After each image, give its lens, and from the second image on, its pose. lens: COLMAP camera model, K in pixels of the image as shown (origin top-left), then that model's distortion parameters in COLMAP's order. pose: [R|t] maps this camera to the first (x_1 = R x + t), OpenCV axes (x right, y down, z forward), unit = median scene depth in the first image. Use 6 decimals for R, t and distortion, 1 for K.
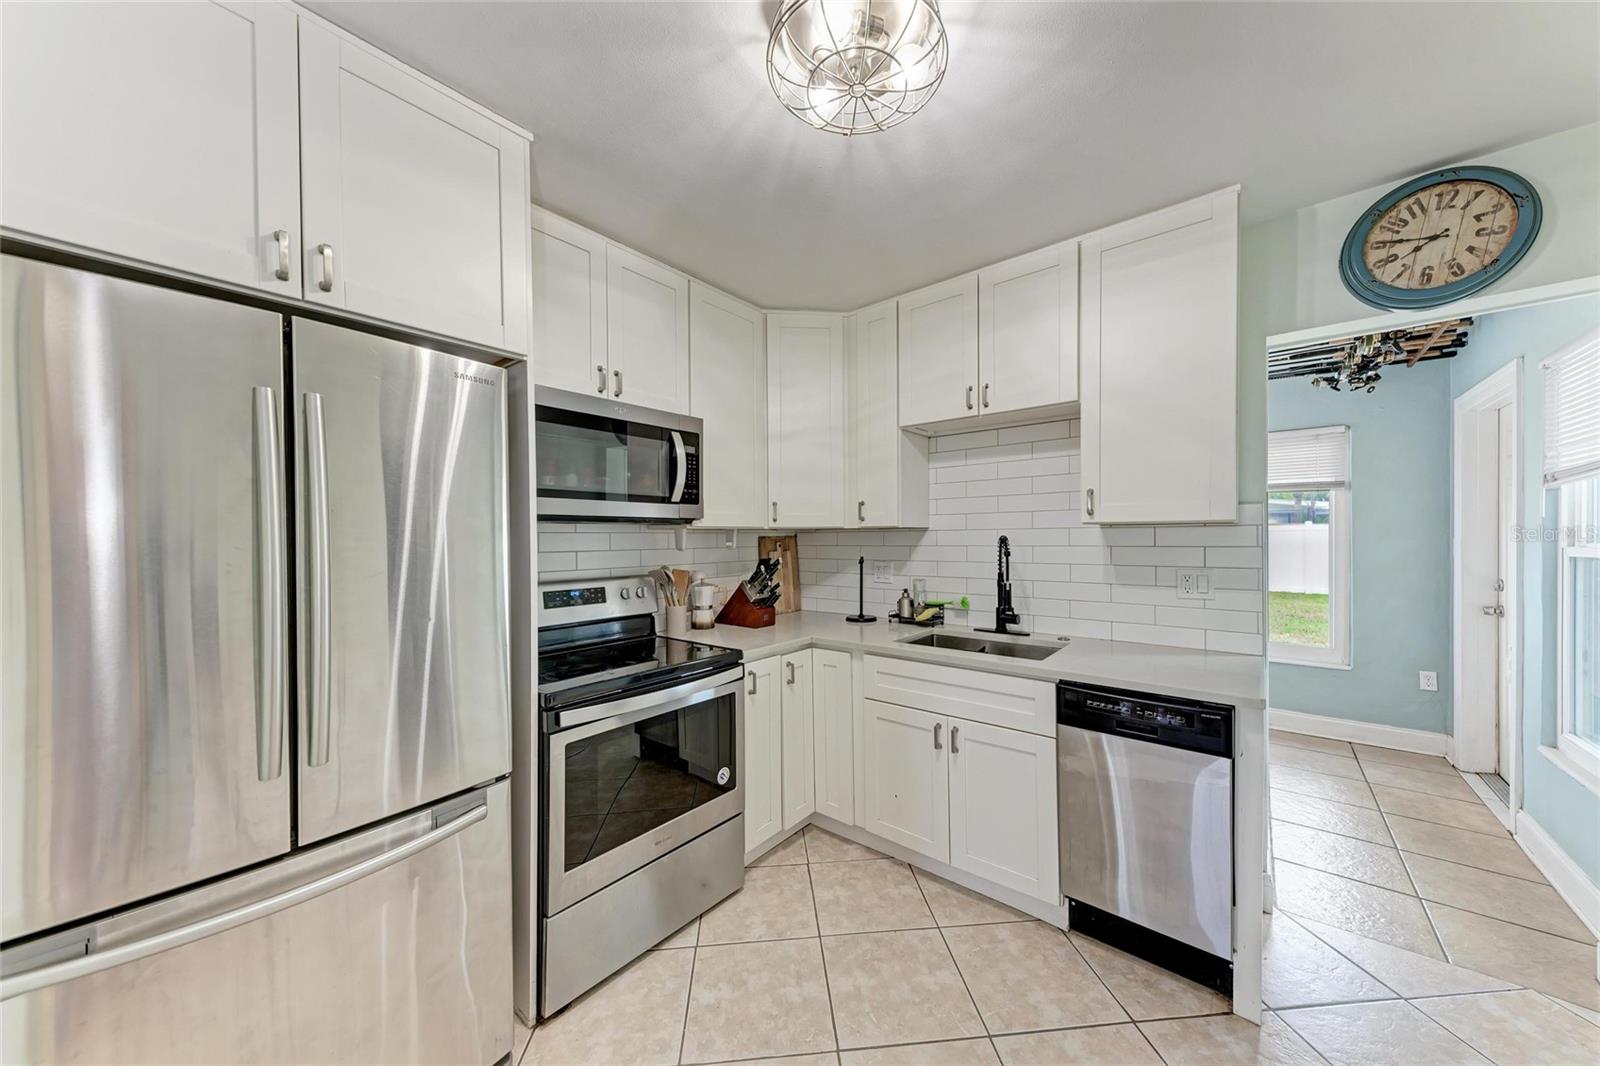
lens RADIAL K [[541.6, 0, 806.4], [0, 541.6, 536.6], [0, 0, 1]] dist [0.008183, -0.000305]
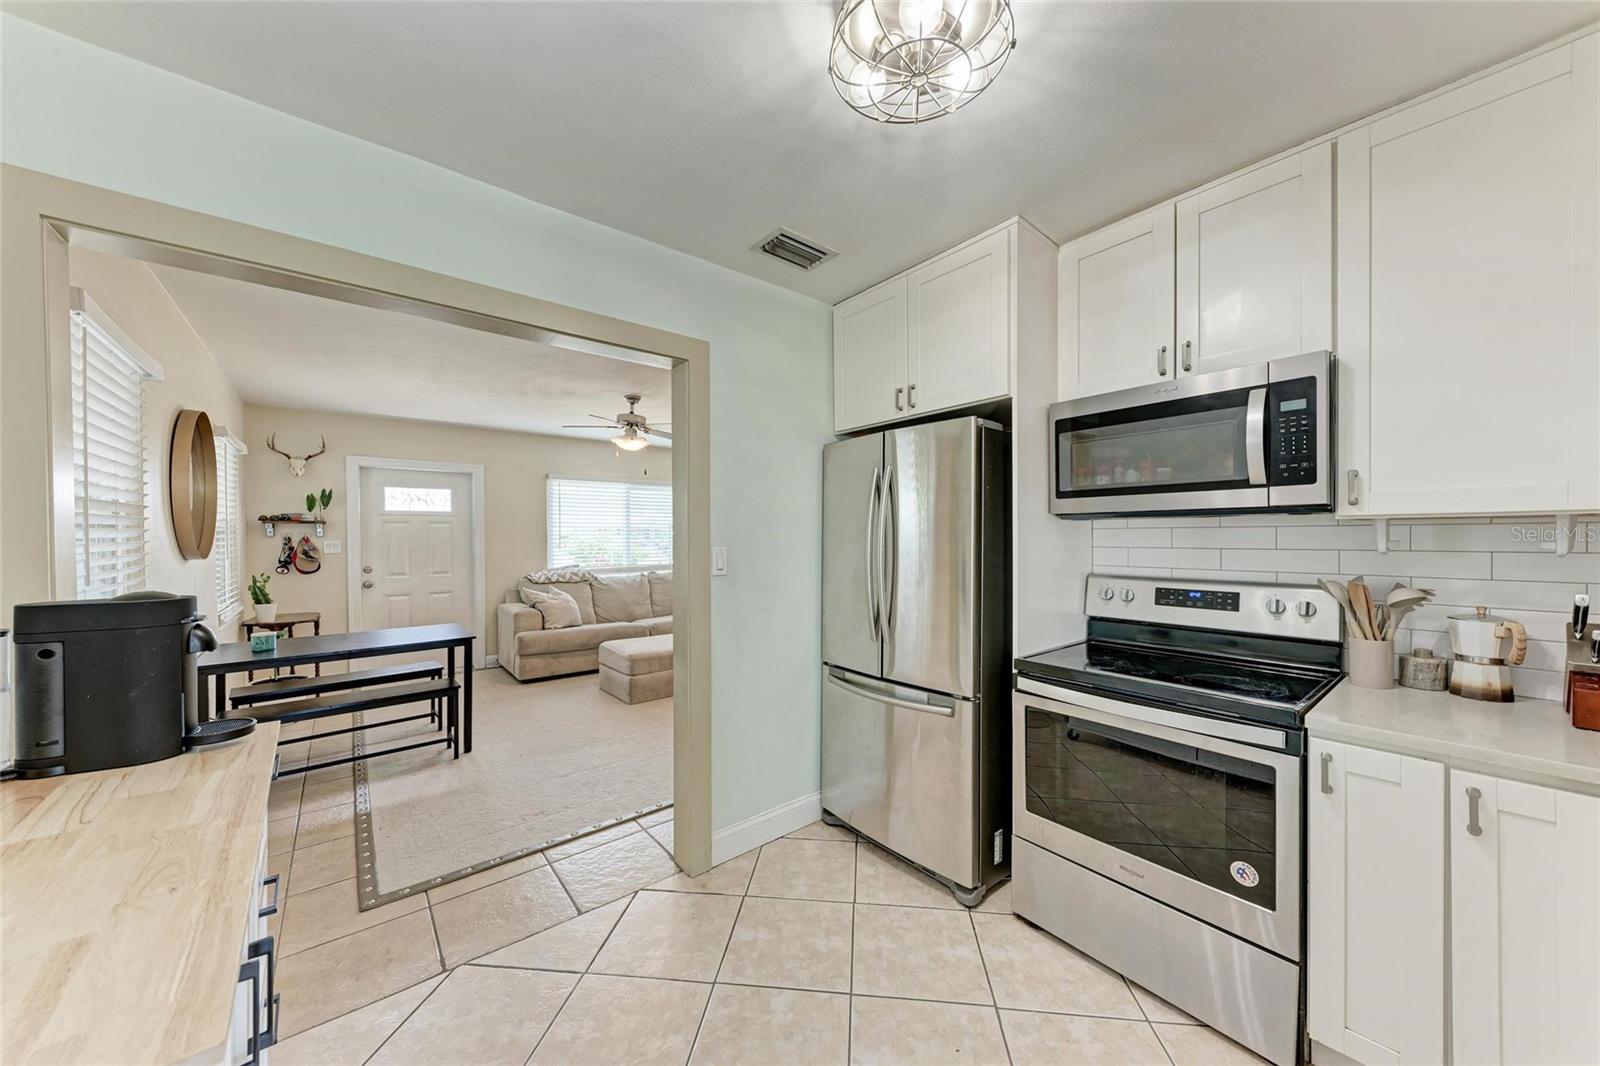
lens RADIAL K [[560.5, 0, 805.3], [0, 560.5, 539.5], [0, 0, 1]] dist [0.015476, -0.000032]
pose [[-0.195304, 0.016076, -0.980611, 0.839839], [0.007925, 0.999859, 0.014813, -0.008596], [0.980711, -0.004879, -0.195403, 0.736391]]
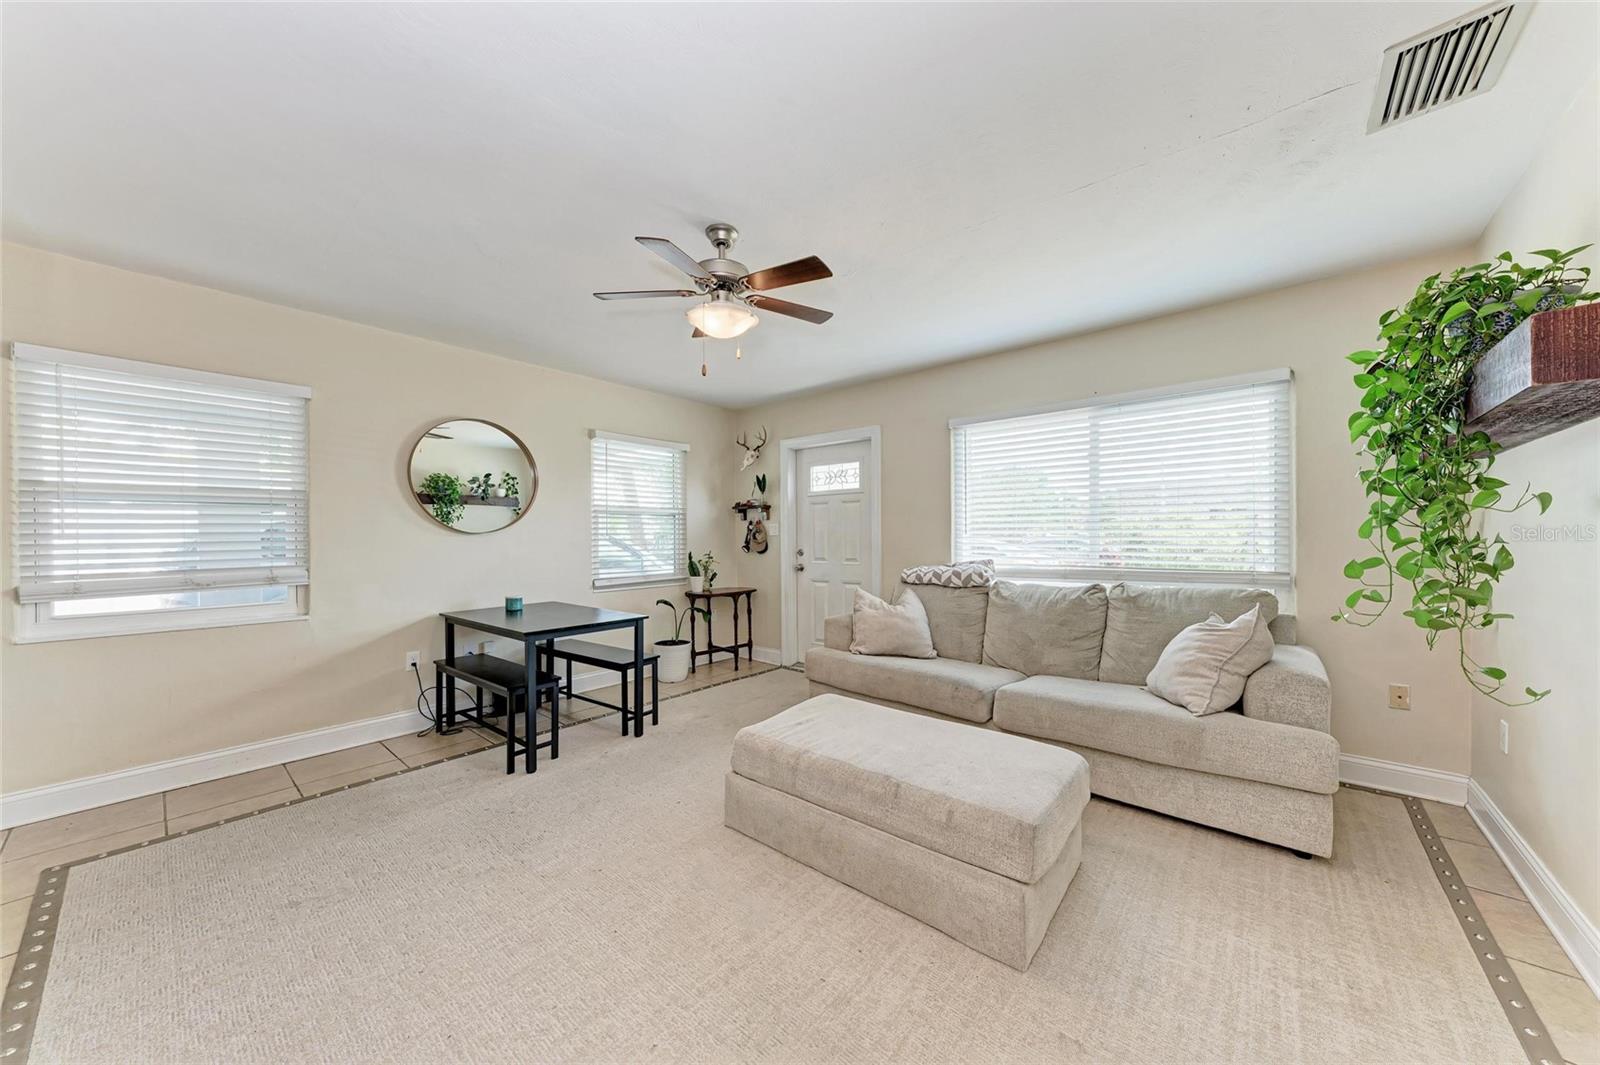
lens RADIAL K [[548.5, 0, 806.7], [0, 548.5, 538.9], [0, 0, 1]] dist [0.021311, -0.004659]
pose [[-0.999811, 0.015477, 0.011759, -1.731571], [0.015554, 0.999858, 0.006458, 0.087775], [-0.011658, 0.006640, -0.999910, 0.765370]]
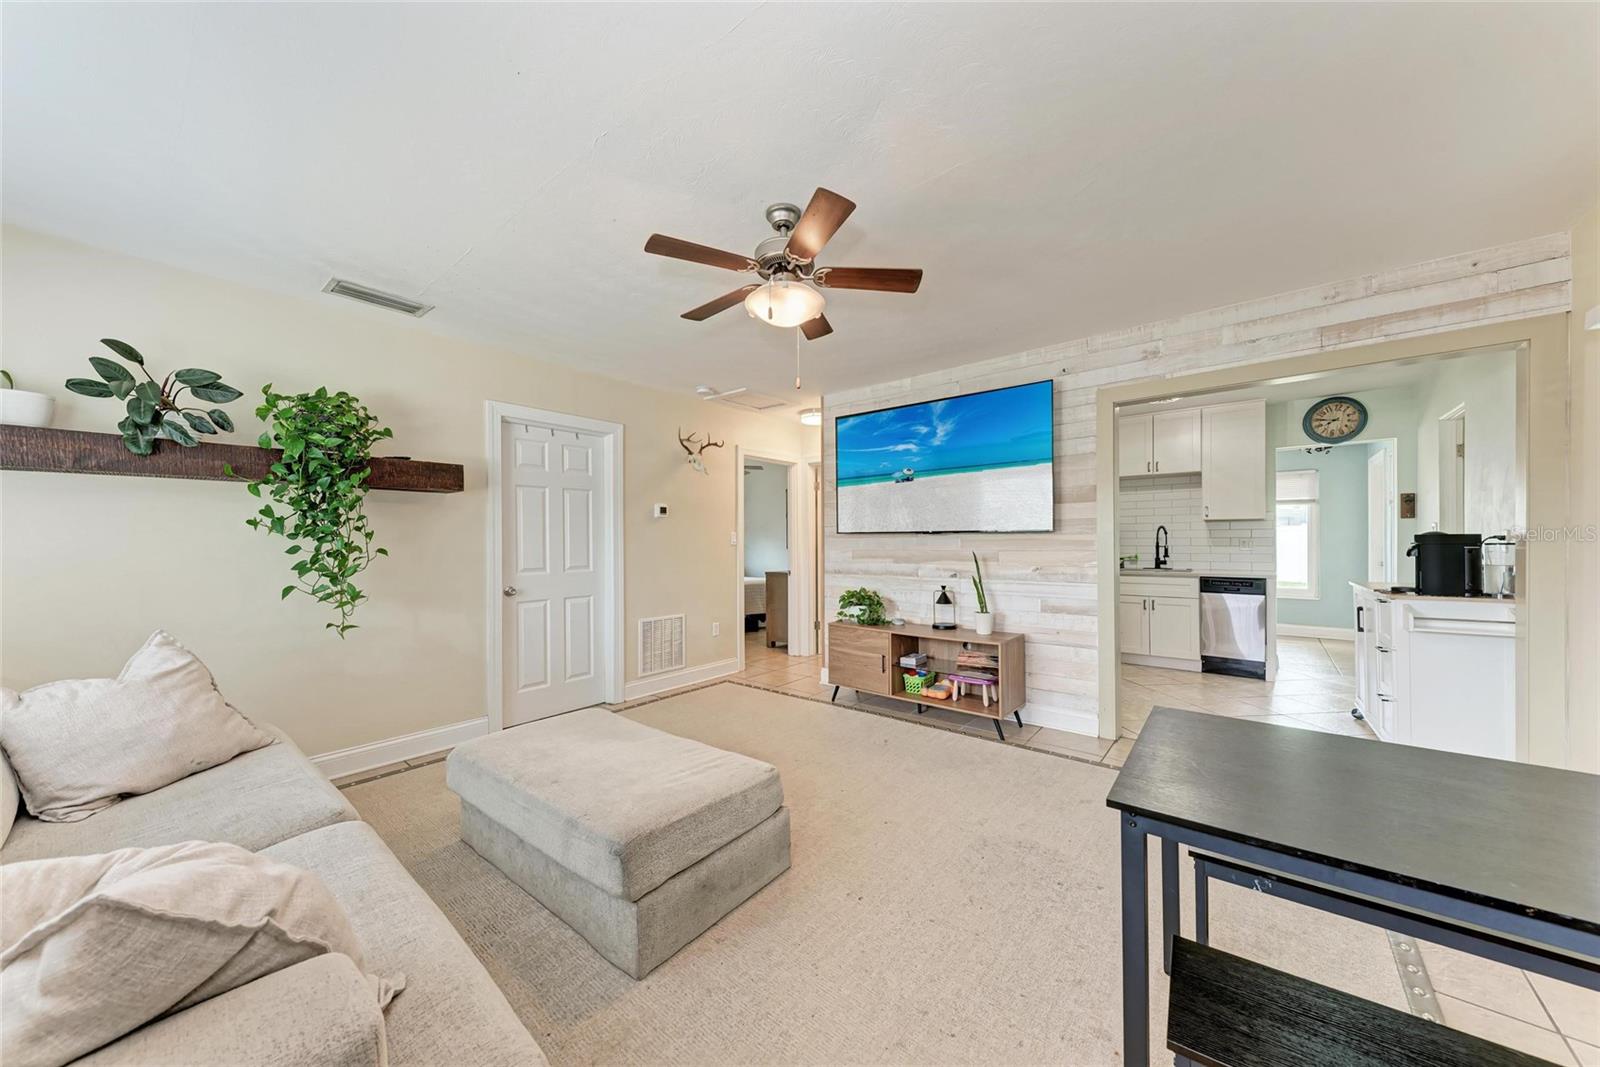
lens RADIAL K [[548.5, 0, 806.7], [0, 548.5, 539.9], [0, 0, 1]] dist [0.021311, -0.004659]
pose [[0.999991, 0.001462, 0.003931, -1.487815], [-0.001455, 0.999998, -0.001631, 0.084500], [-0.003934, 0.001625, 0.999991, -1.739350]]
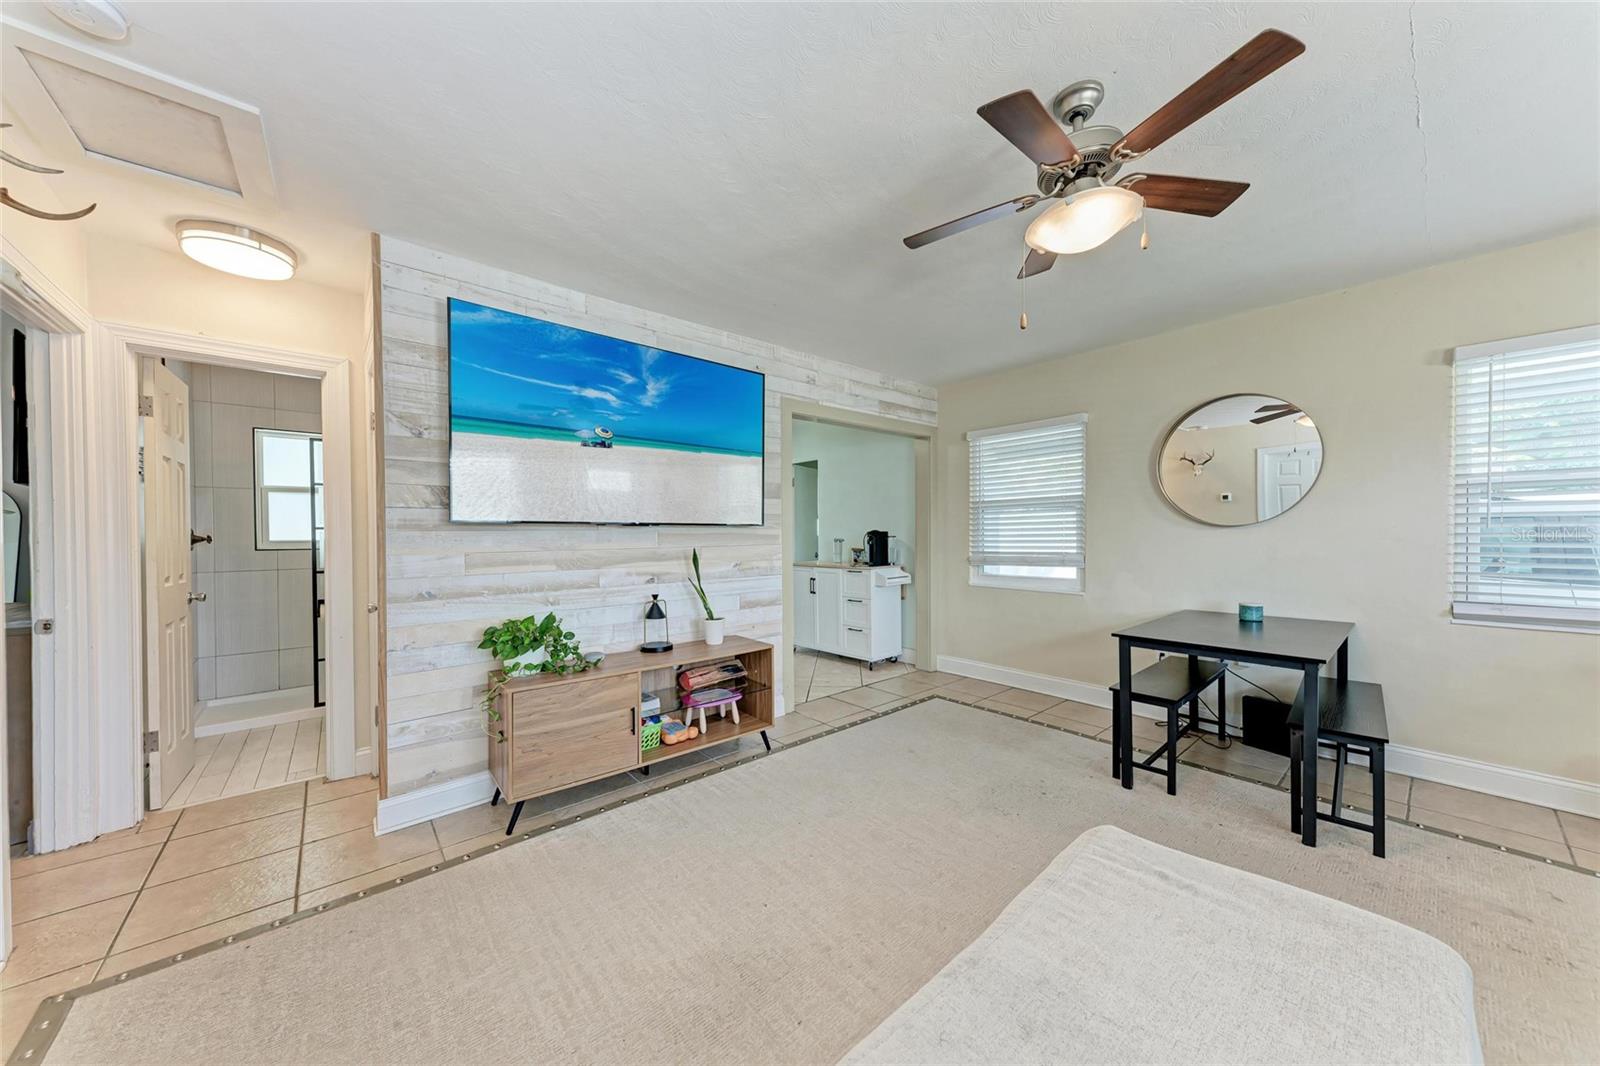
lens RADIAL K [[548.5, 0, 806.7], [0, 548.5, 539.4], [0, 0, 1]] dist [0.021311, -0.004659]
pose [[0.169069, -0.002130, 0.985602, -2.512875], [0.003937, 0.999991, 0.001486, 0.096233], [-0.985596, 0.003629, 0.169076, -0.249638]]
